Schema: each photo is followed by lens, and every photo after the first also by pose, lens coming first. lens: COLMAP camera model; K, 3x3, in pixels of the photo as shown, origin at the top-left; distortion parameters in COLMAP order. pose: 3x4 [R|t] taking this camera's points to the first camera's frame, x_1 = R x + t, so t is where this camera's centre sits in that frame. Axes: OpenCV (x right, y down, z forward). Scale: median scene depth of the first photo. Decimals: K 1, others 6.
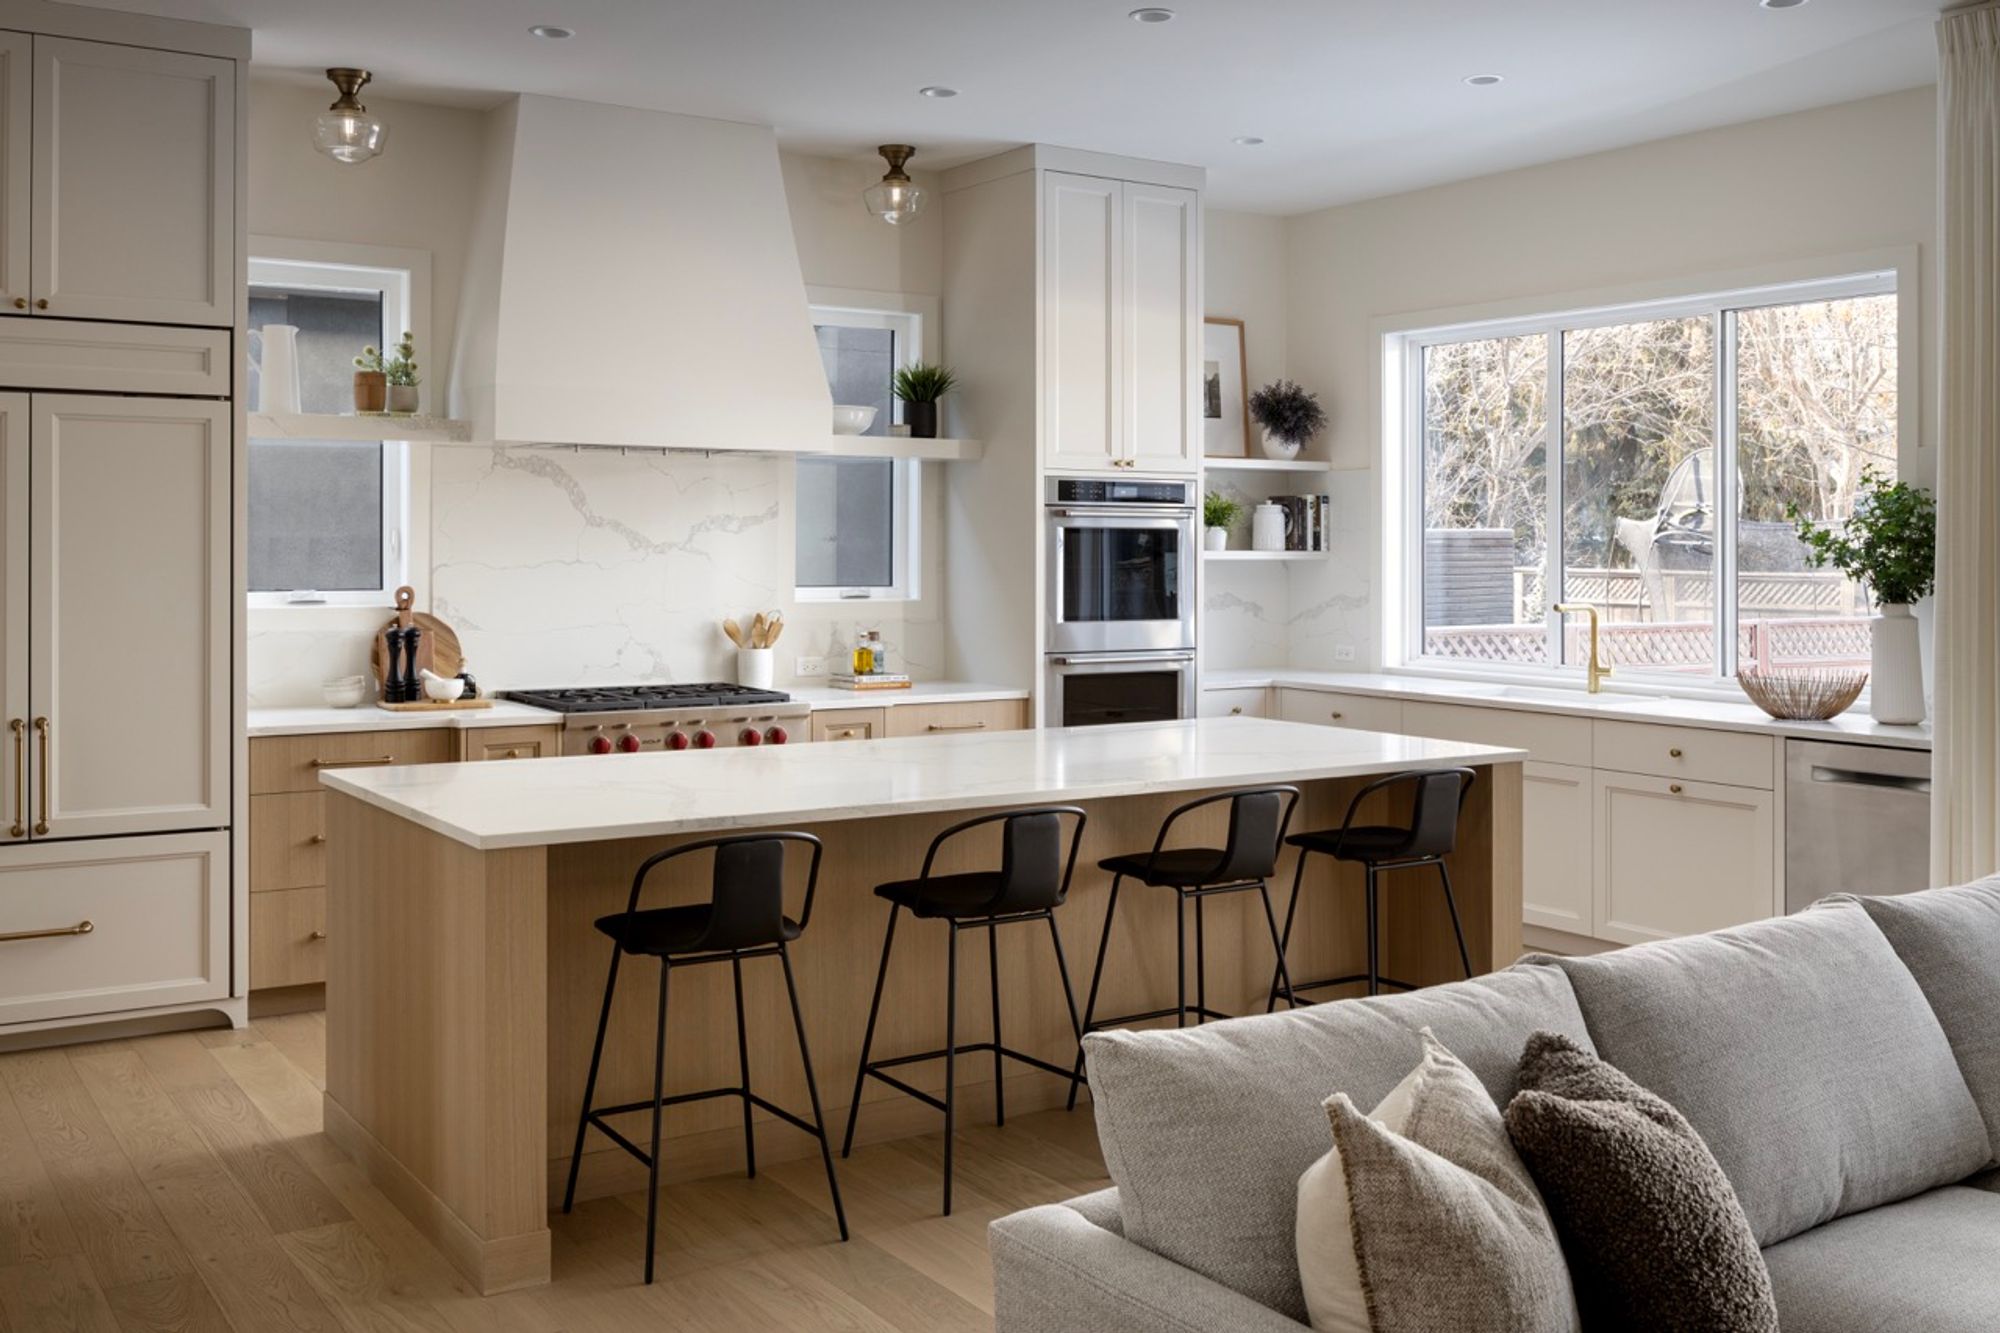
lens RADIAL K [[1865.0, 0, 1003.9], [0, 1865.0, 612.9], [0, 0, 1]] dist [-0.002737, -0.087419]
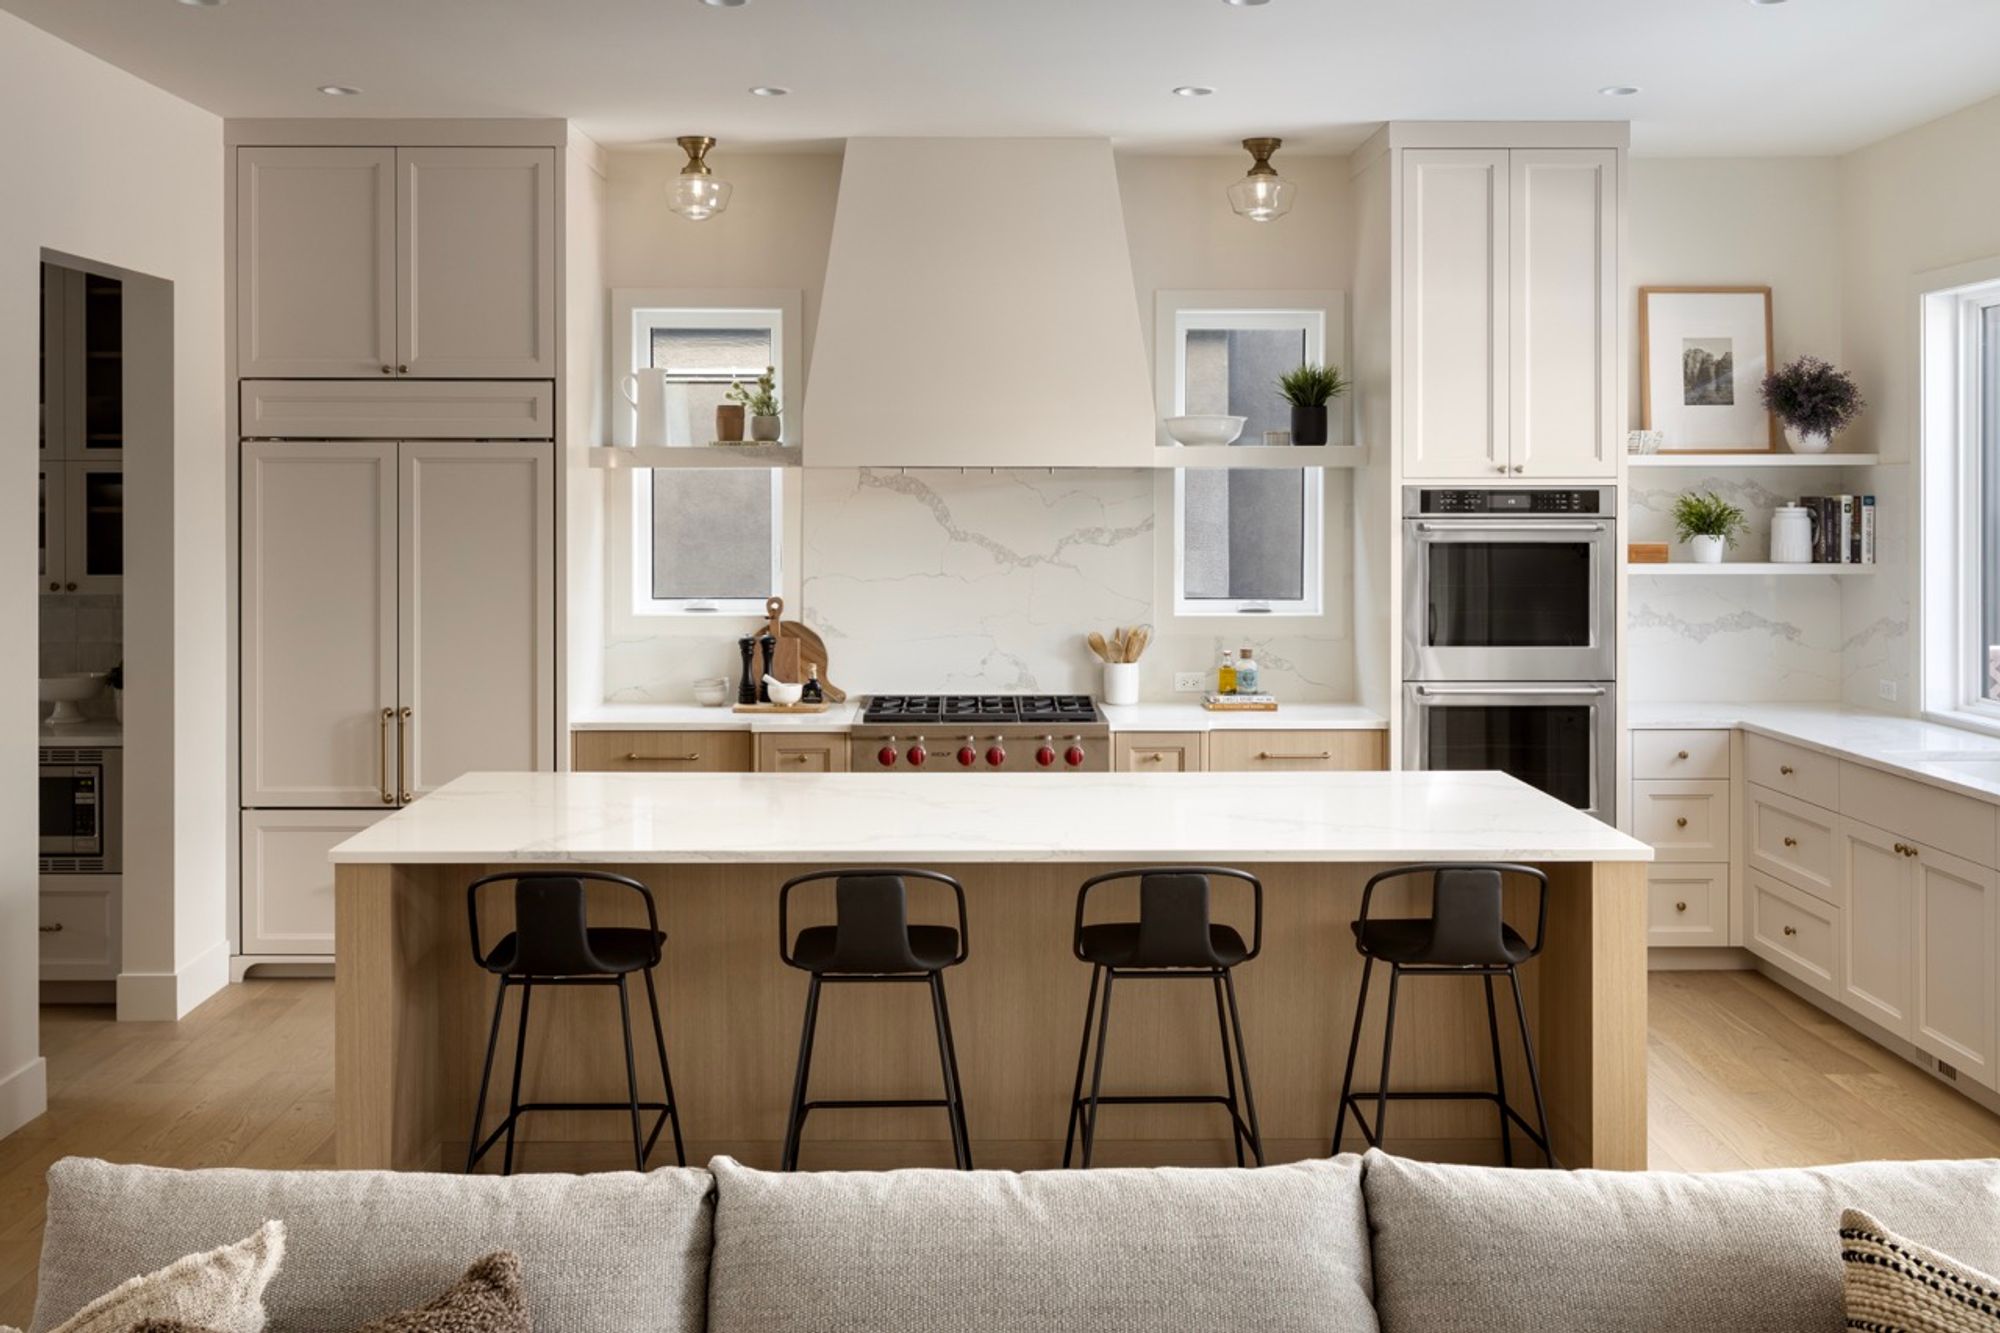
lens RADIAL K [[1864.1, 0, 1000.2], [0, 1864.1, 573.7], [0, 0, 1]] dist [-0.008317, 0.003574]
pose [[0.840194, 0.015964, -0.542051, 0.346749], [-0.015158, 0.999867, 0.005952, -0.032899], [0.542074, 0.003216, 0.840325, 0.132556]]
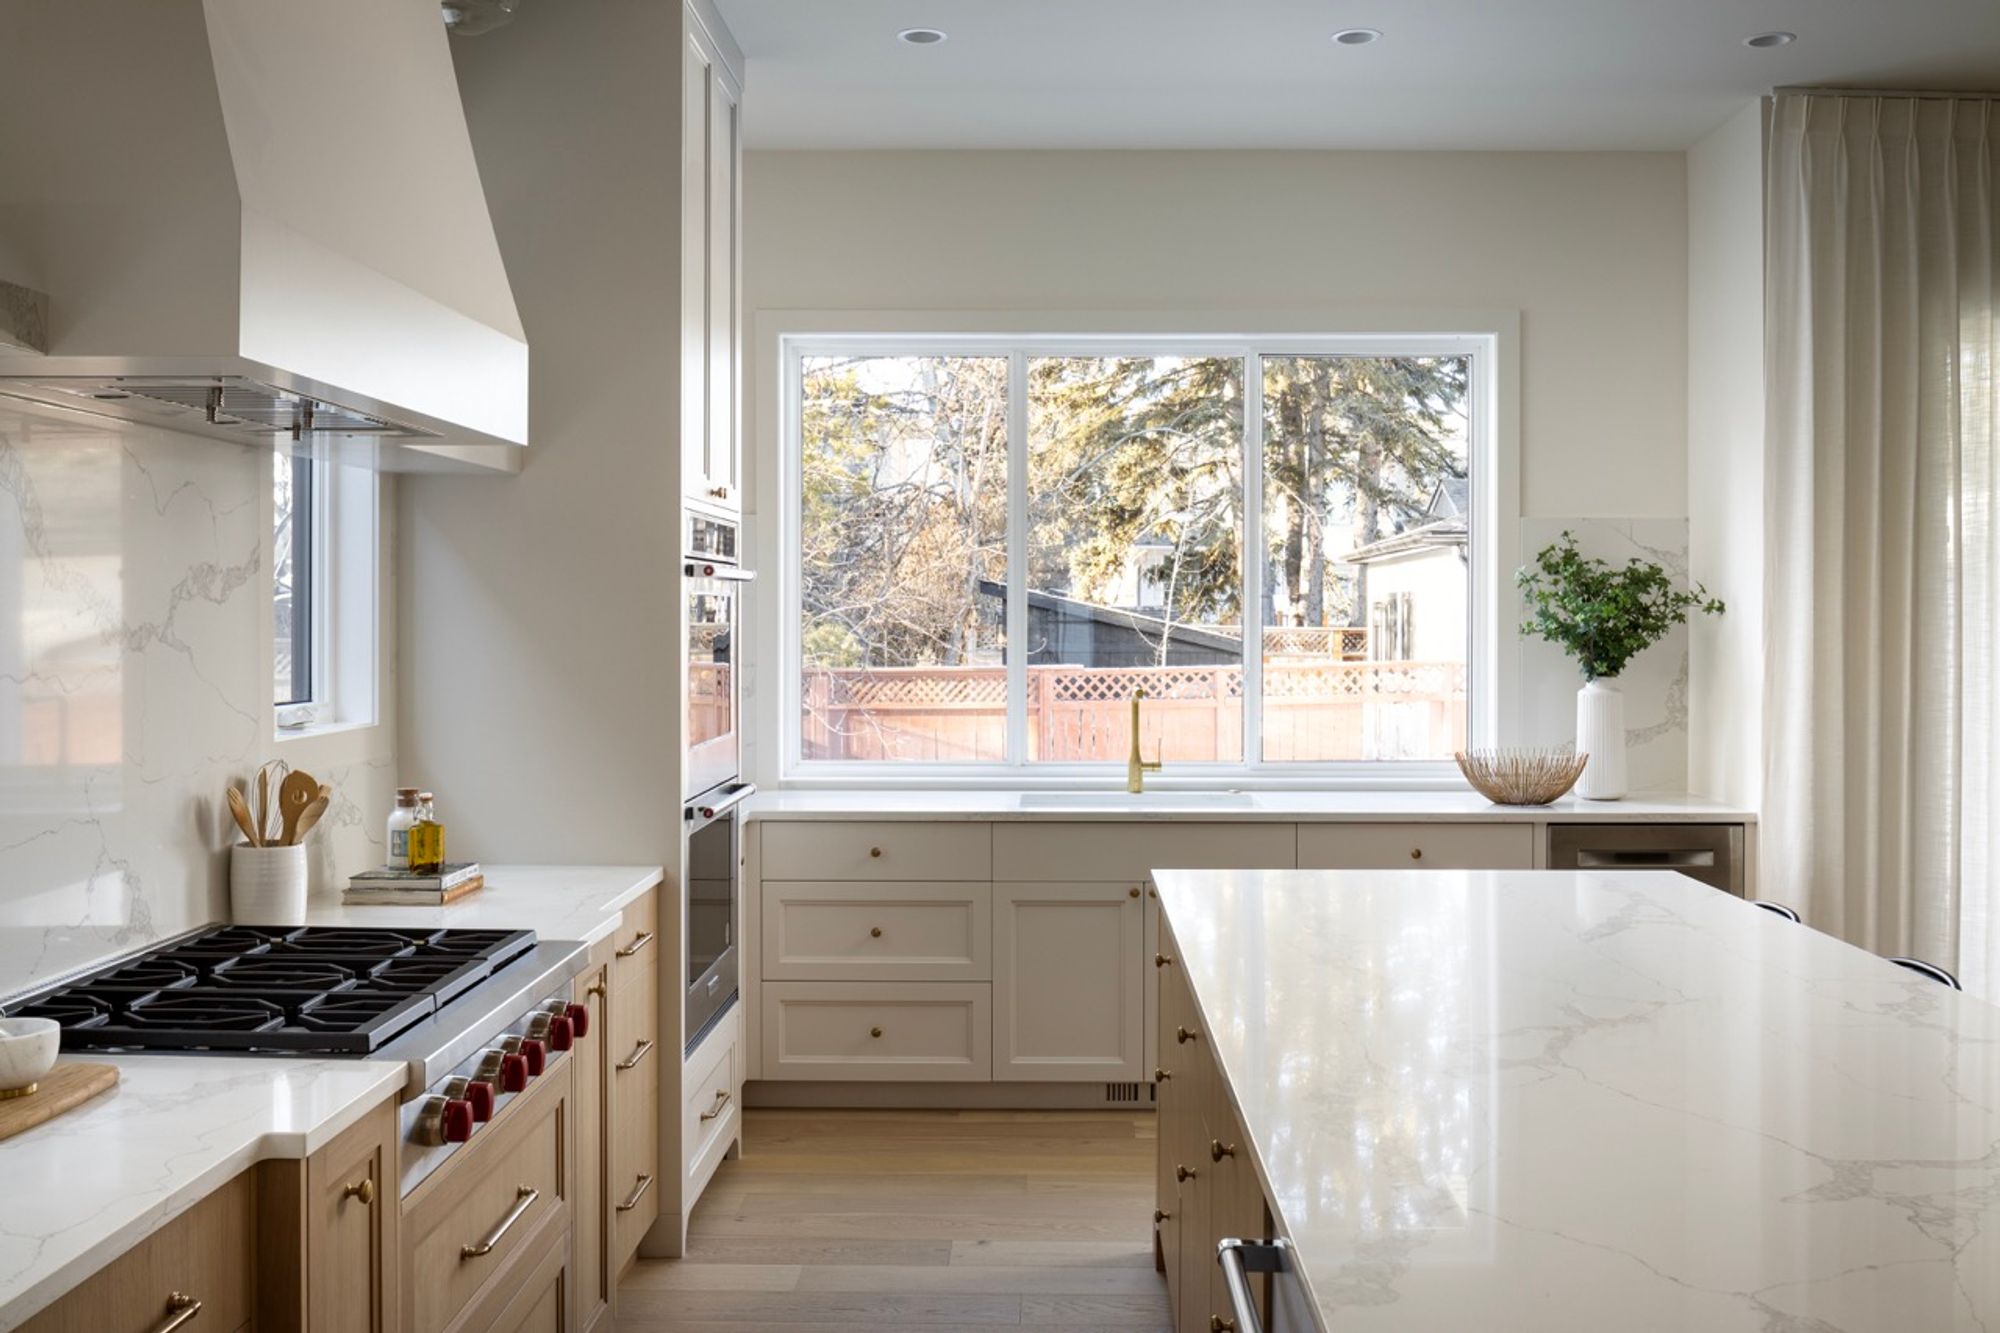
lens RADIAL K [[1865.0, 0, 1003.9], [0, 1865.0, 612.9], [0, 0, 1]] dist [-0.002737, -0.087419]
pose [[0.571077, -0.004441, 0.820885, -0.411816], [0.031804, 0.999354, -0.016719, -0.025985], [-0.820280, 0.035655, 0.570849, 0.569664]]
